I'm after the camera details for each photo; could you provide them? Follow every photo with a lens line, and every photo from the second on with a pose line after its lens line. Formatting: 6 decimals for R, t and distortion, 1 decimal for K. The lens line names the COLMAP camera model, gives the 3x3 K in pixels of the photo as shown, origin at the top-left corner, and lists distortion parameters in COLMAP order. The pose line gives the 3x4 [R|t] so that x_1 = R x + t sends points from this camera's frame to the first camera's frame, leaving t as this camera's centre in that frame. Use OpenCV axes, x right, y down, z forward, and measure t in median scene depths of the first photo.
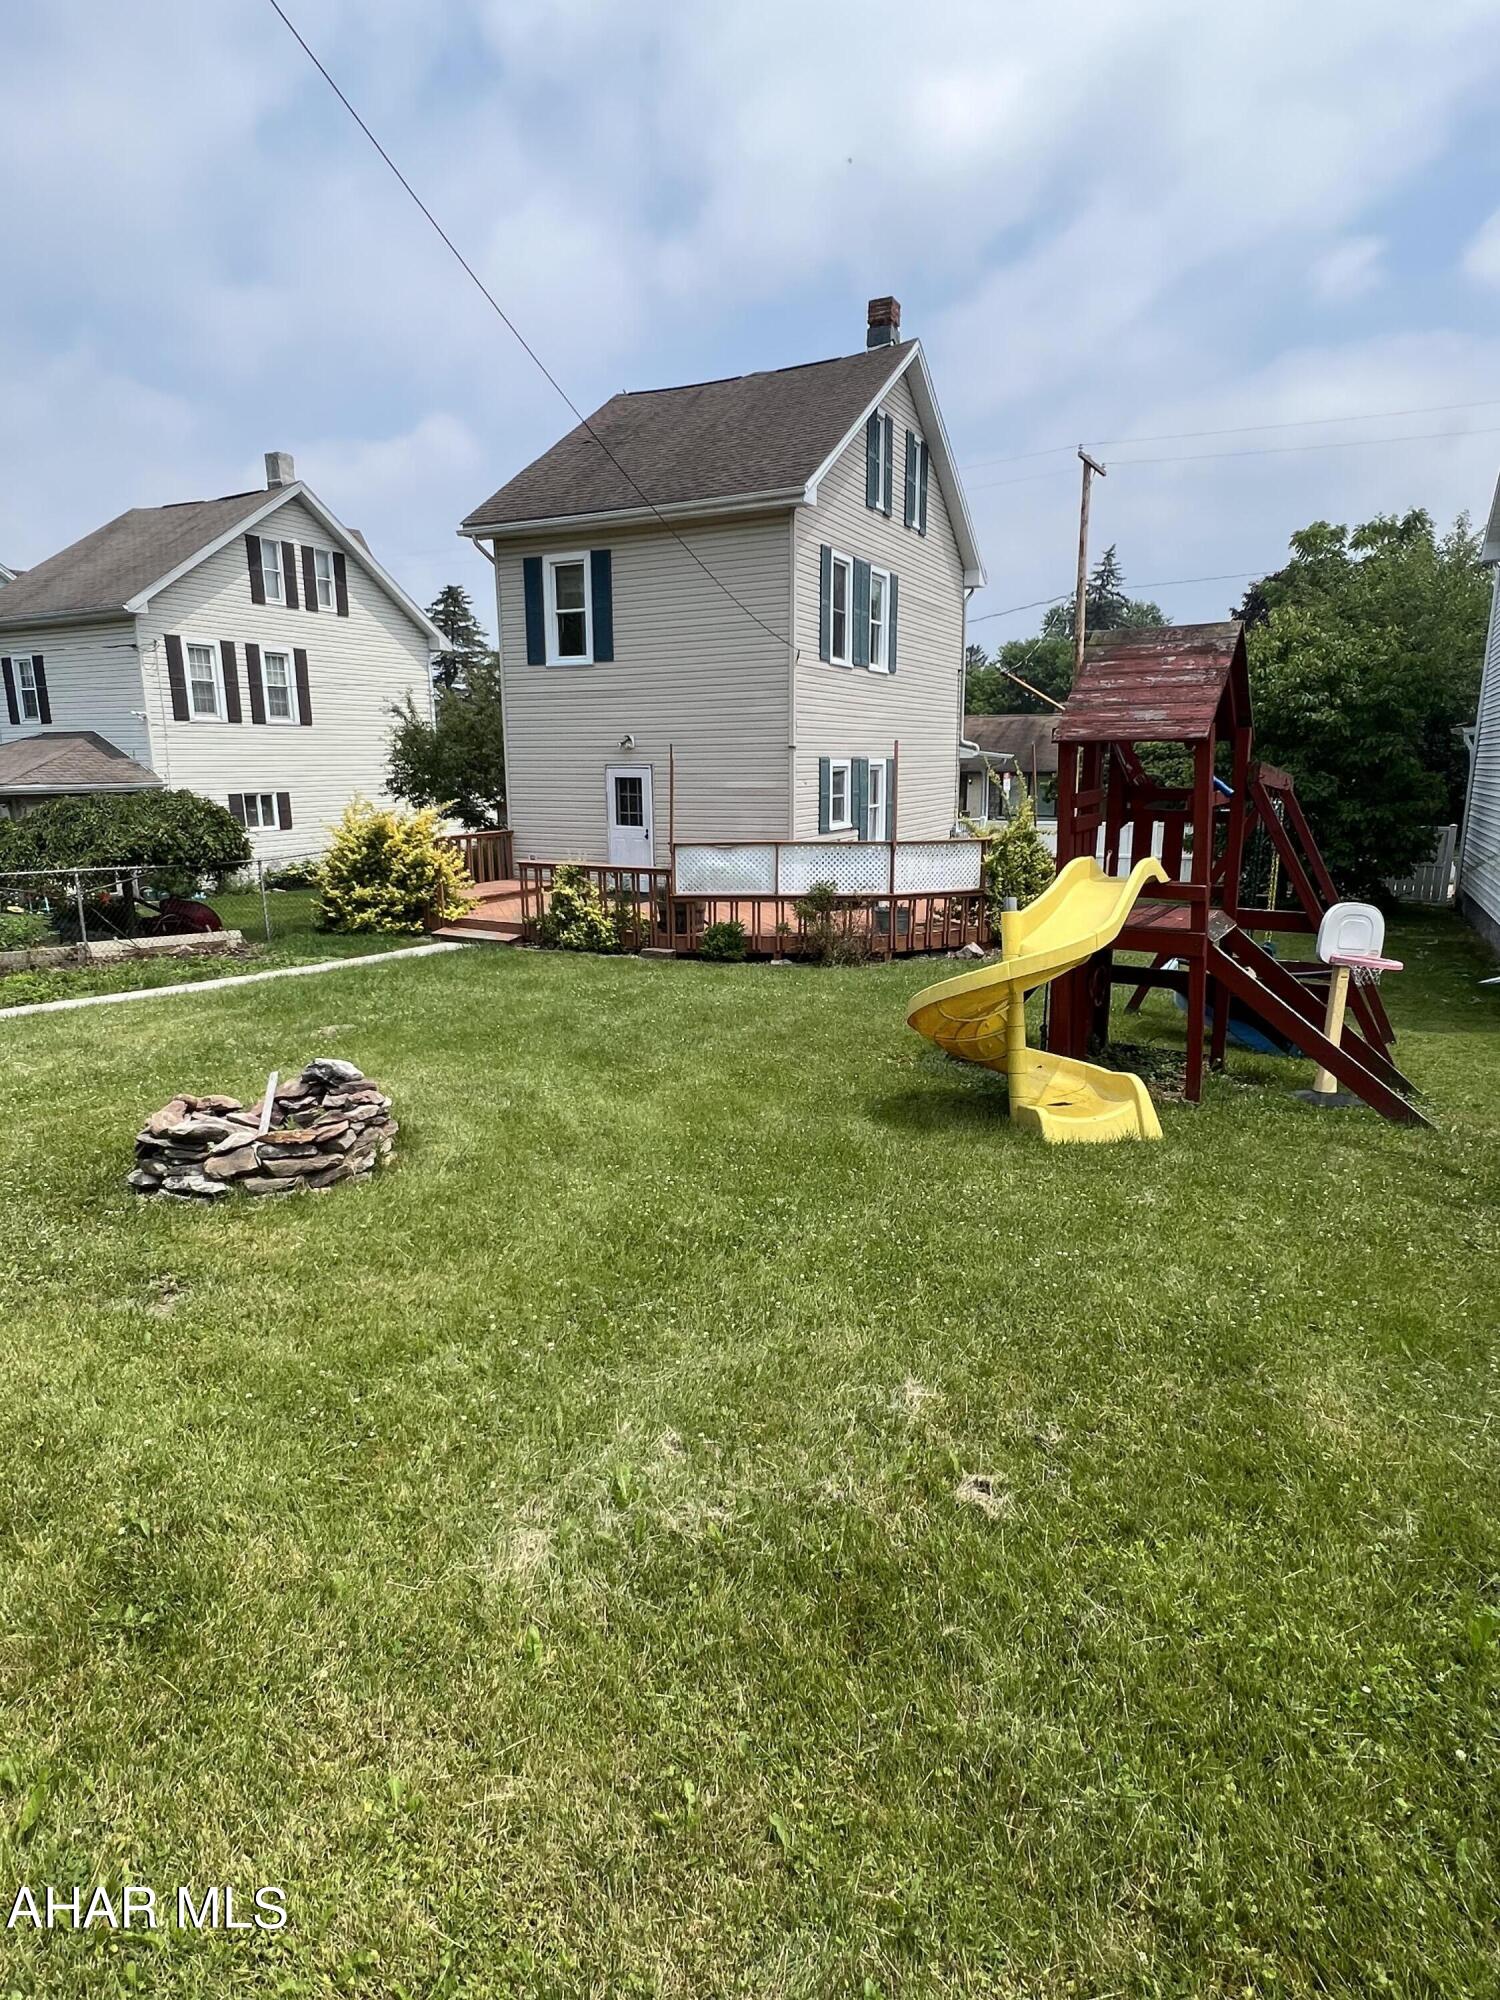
lens RADIAL K [[1080.5, 0, 741.7], [0, 1080.5, 1008.1], [0, 0, 1]] dist [-0.009232, 0.000237]
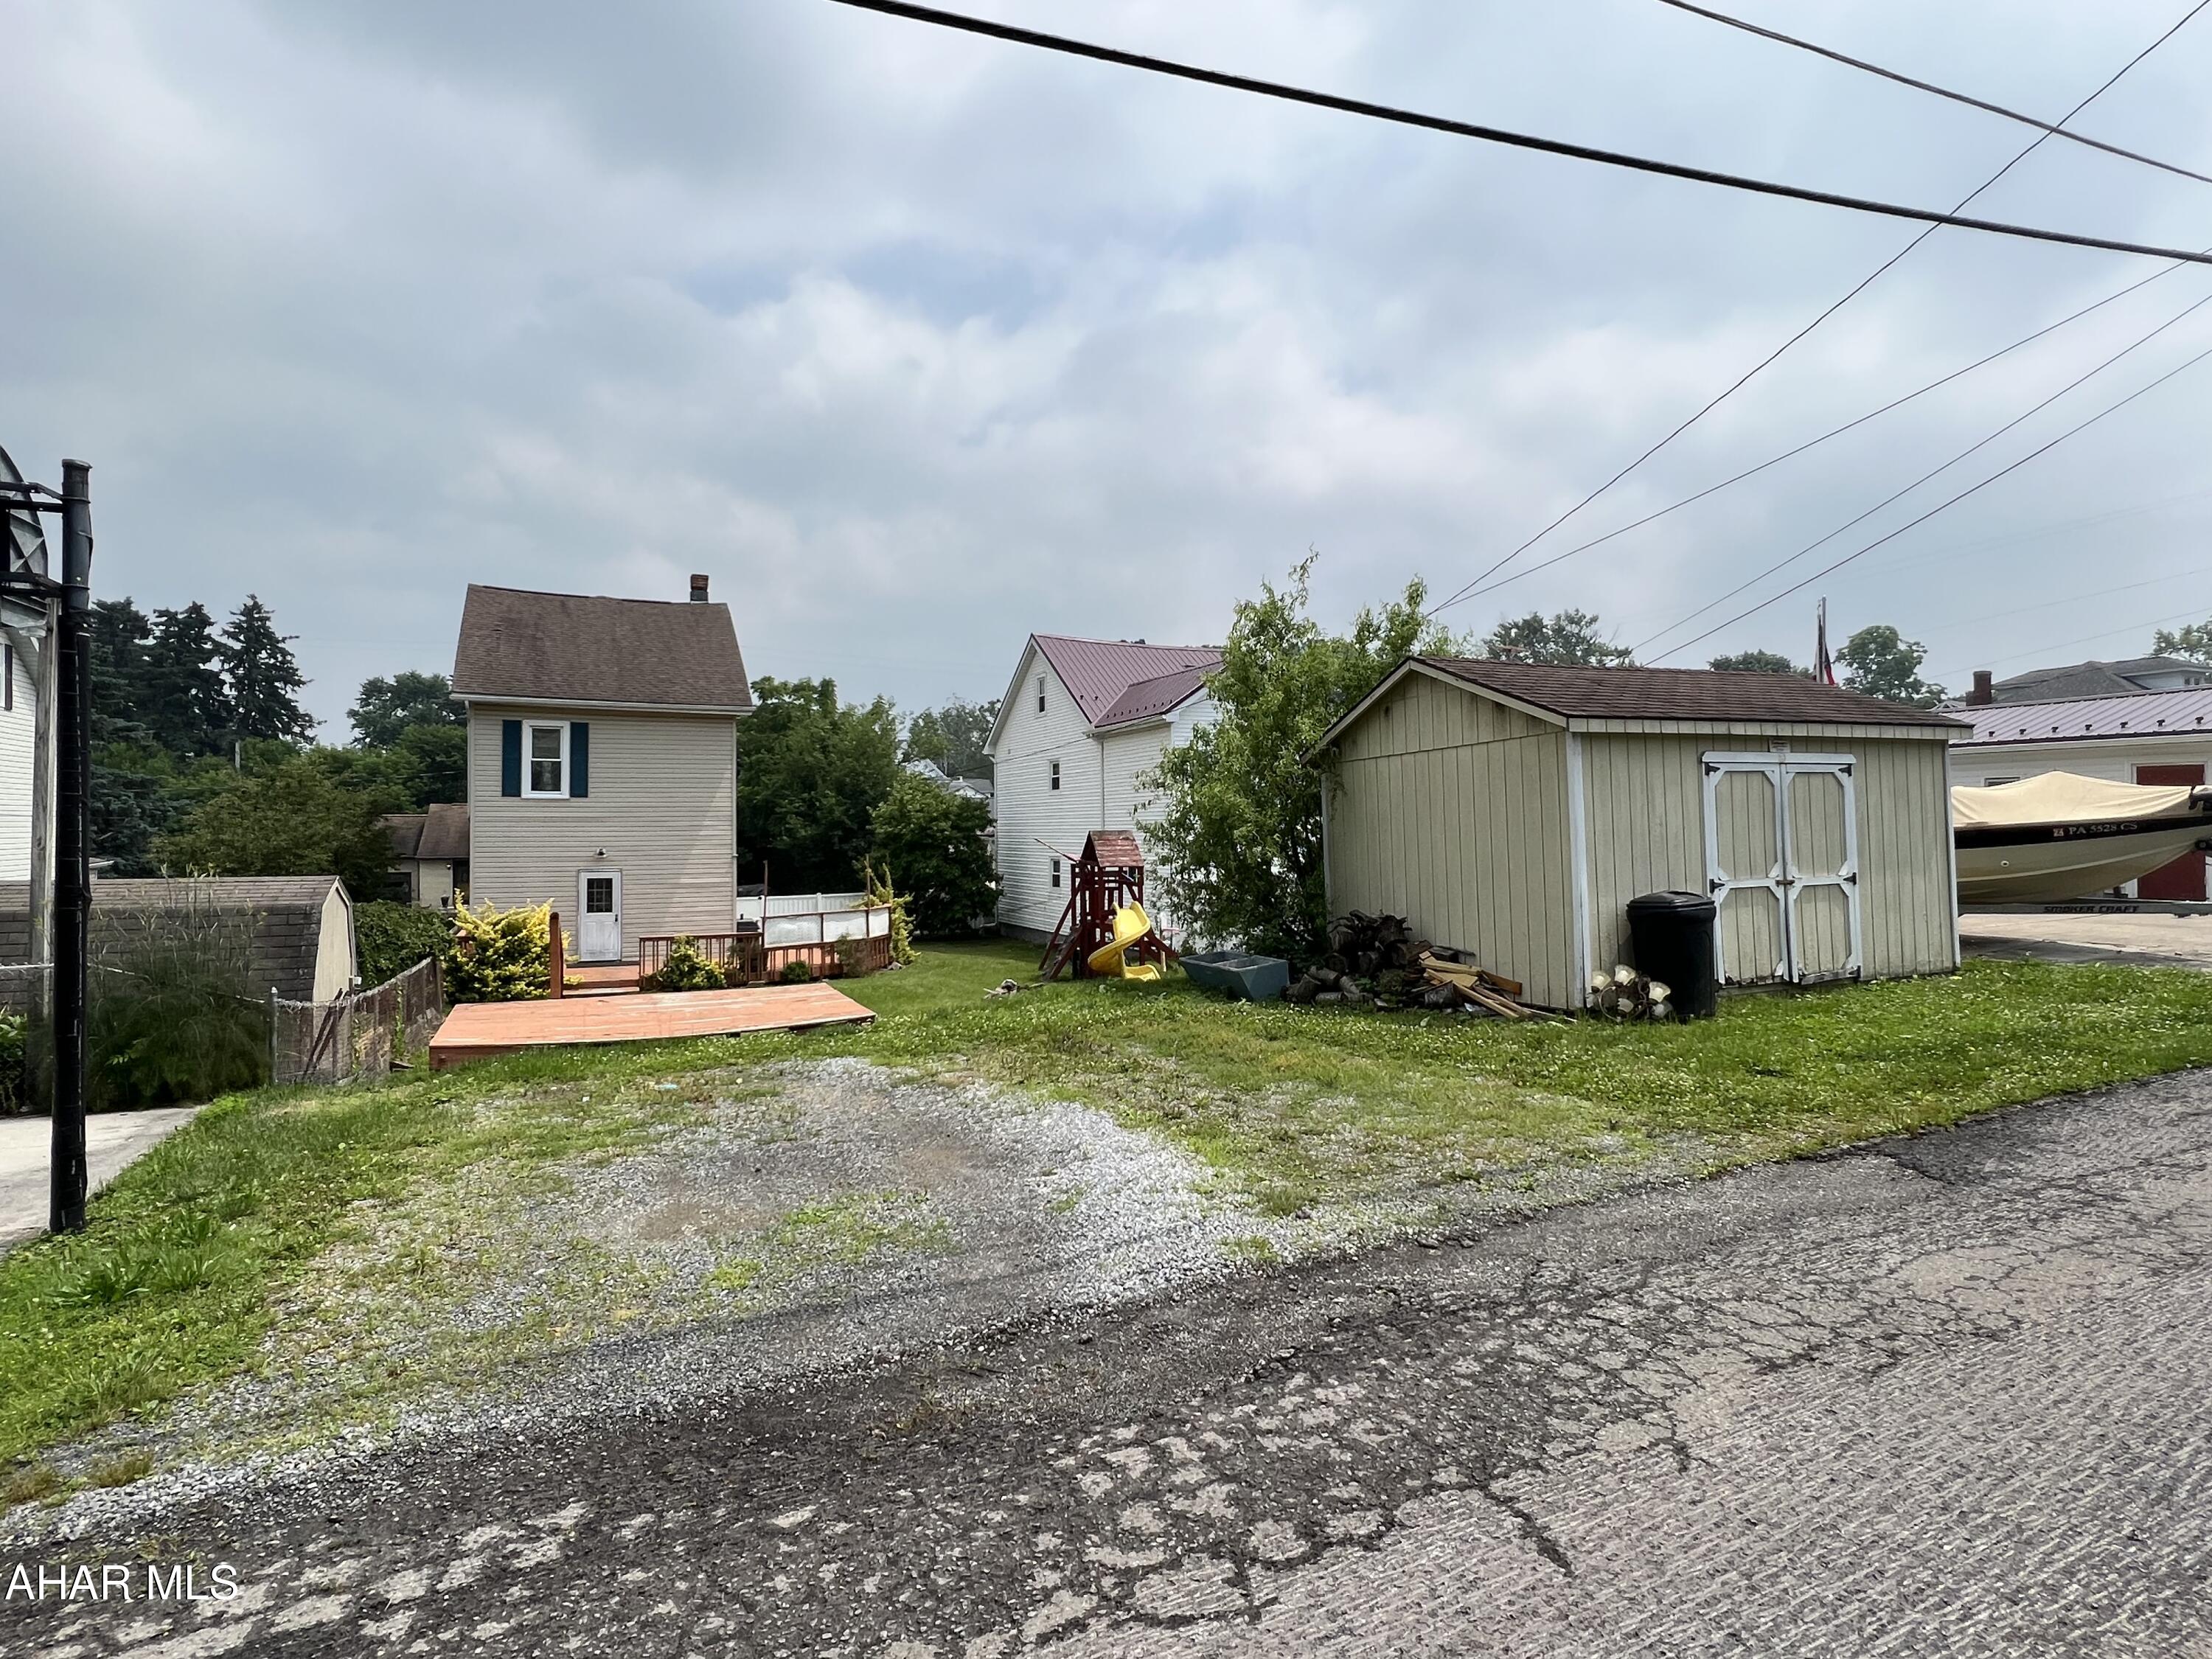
lens RADIAL K [[1195.1, 0, 1074.1], [0, 1195.1, 813.6], [0, 0, 1]] dist [-0.009232, 0.000237]
pose [[0.625843, 0.010952, 0.779872, -0.927634], [0.175149, 0.972390, -0.154212, 0.047606], [-0.760028, 0.233107, 0.606645, -0.410074]]
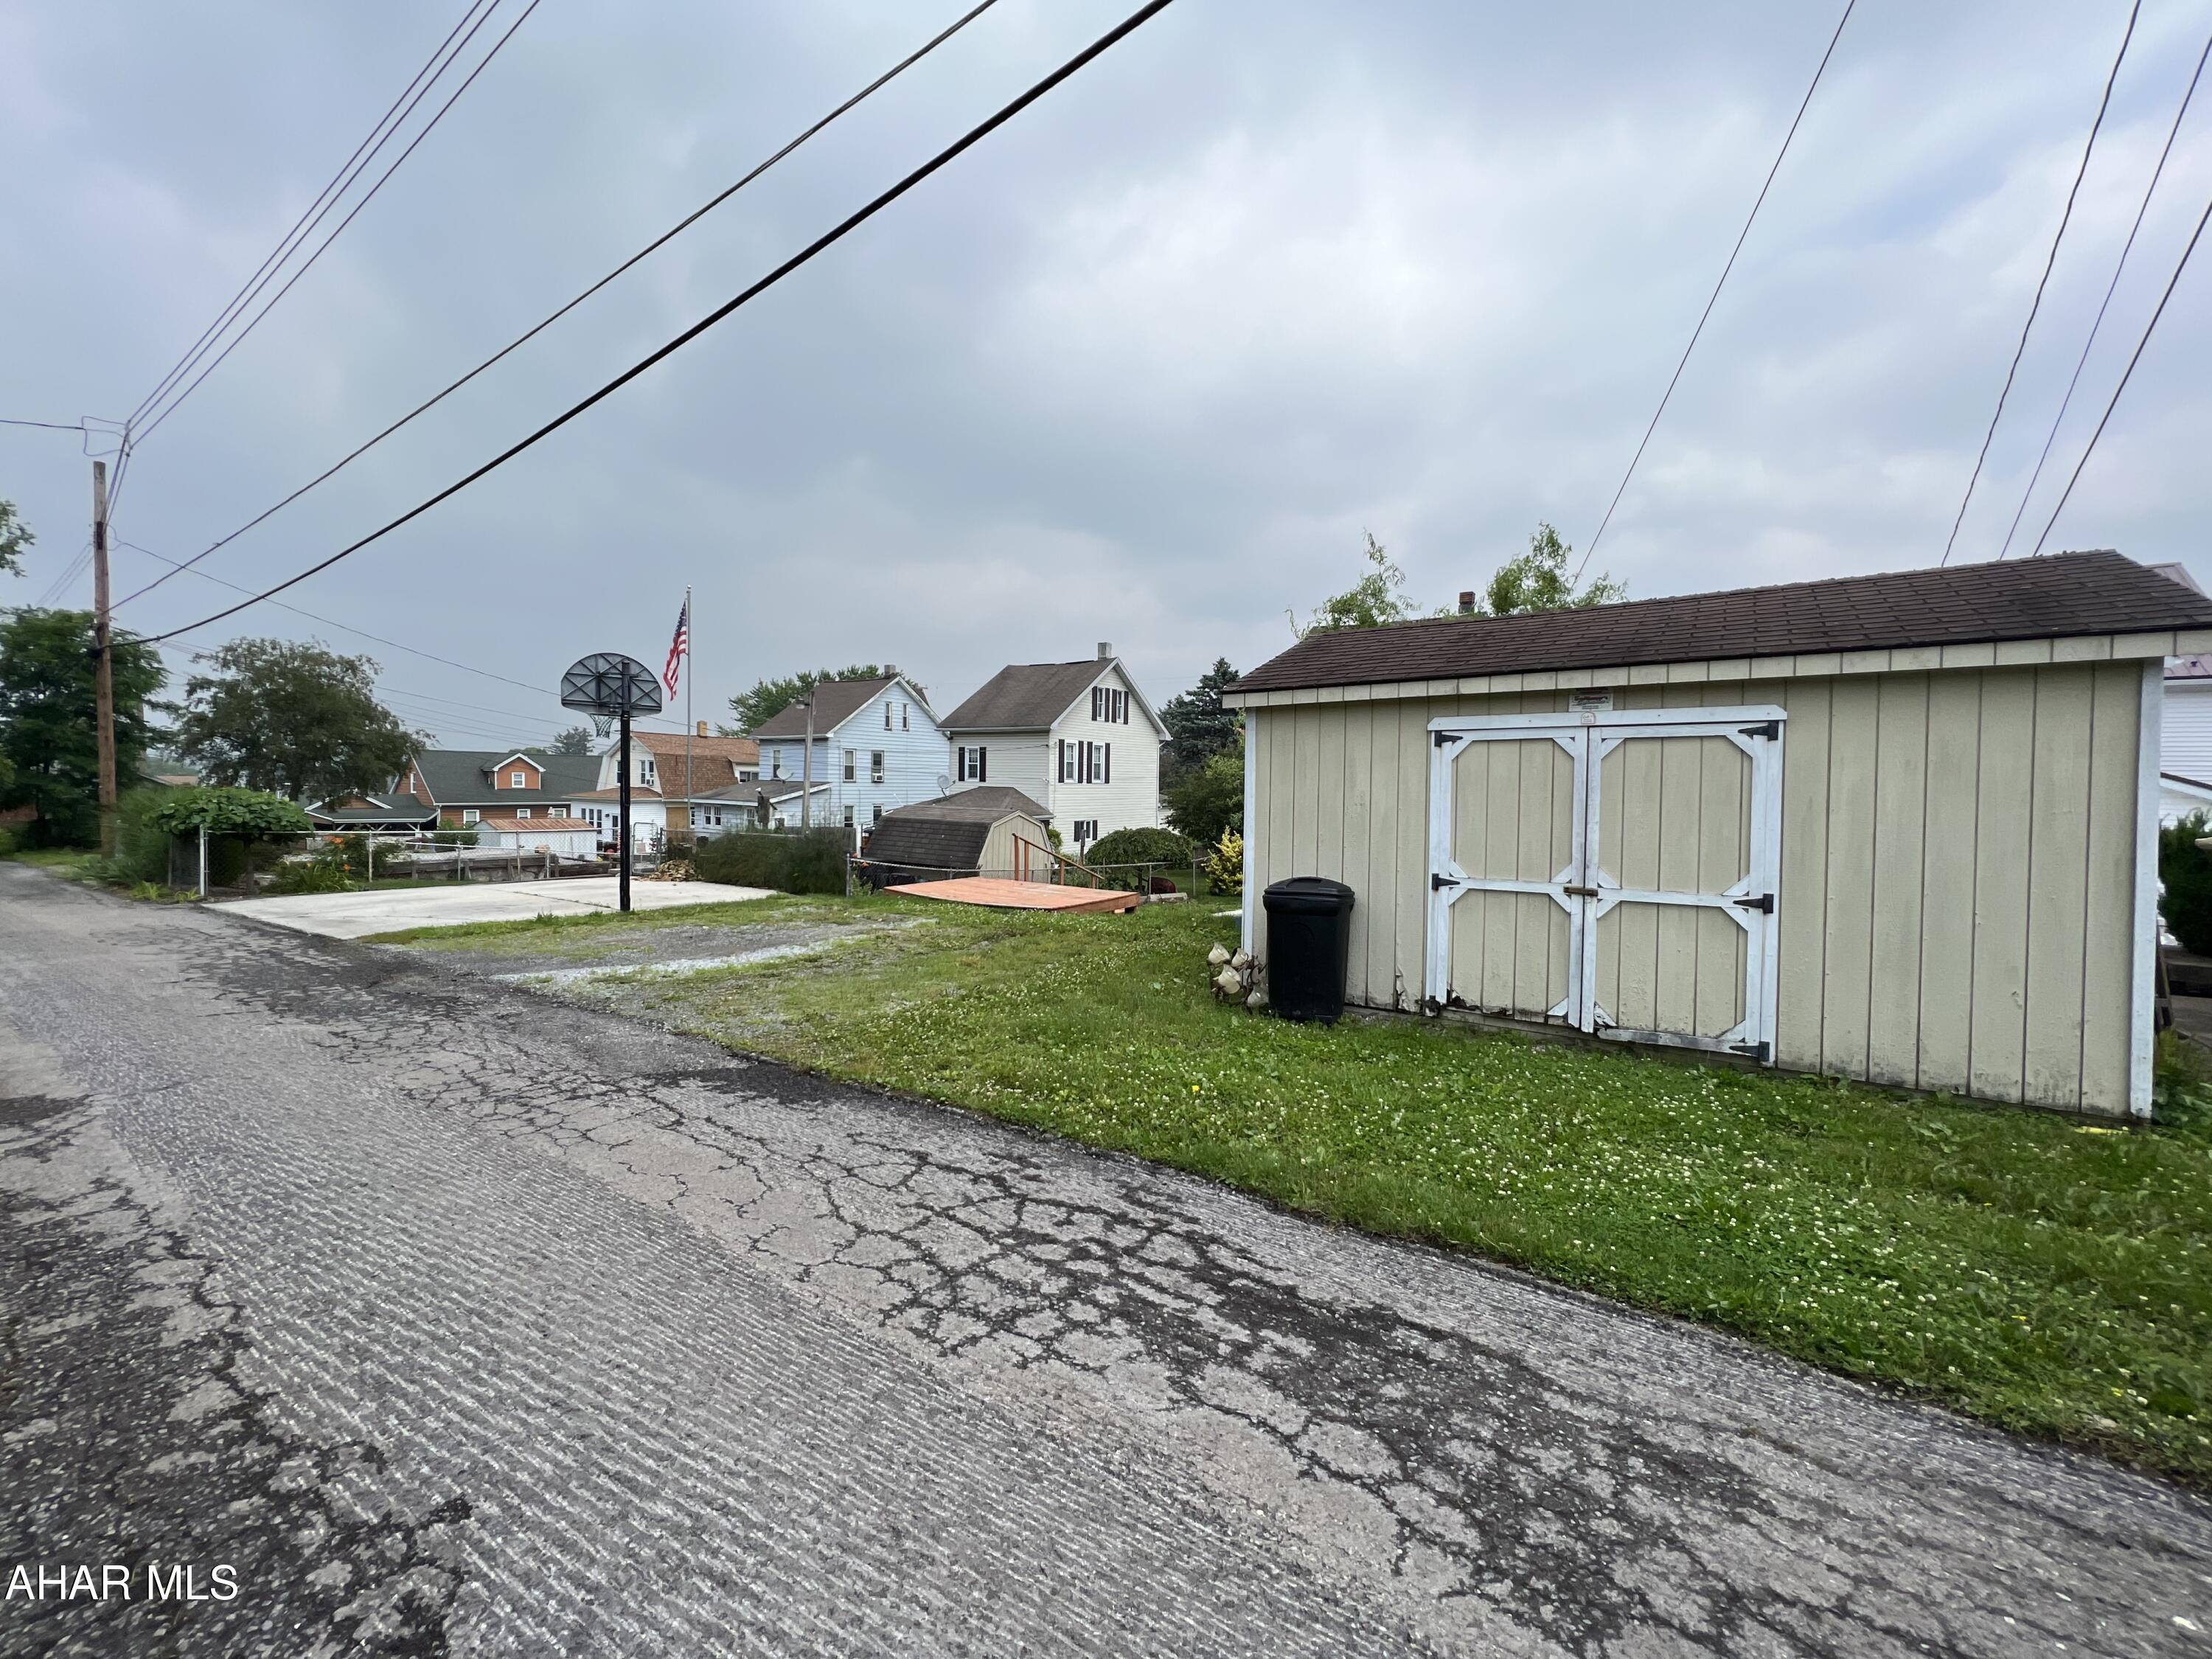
lens RADIAL K [[885.9, 0, 1098.1], [0, 885.9, 824.6], [0, 0, 1]] dist [-0.002246, 0.000212]
pose [[0.991594, 0.025542, -0.126839, -0.352530], [-0.047519, 0.983704, -0.173401, 0.093194], [0.120343, 0.177971, 0.976649, -0.658480]]
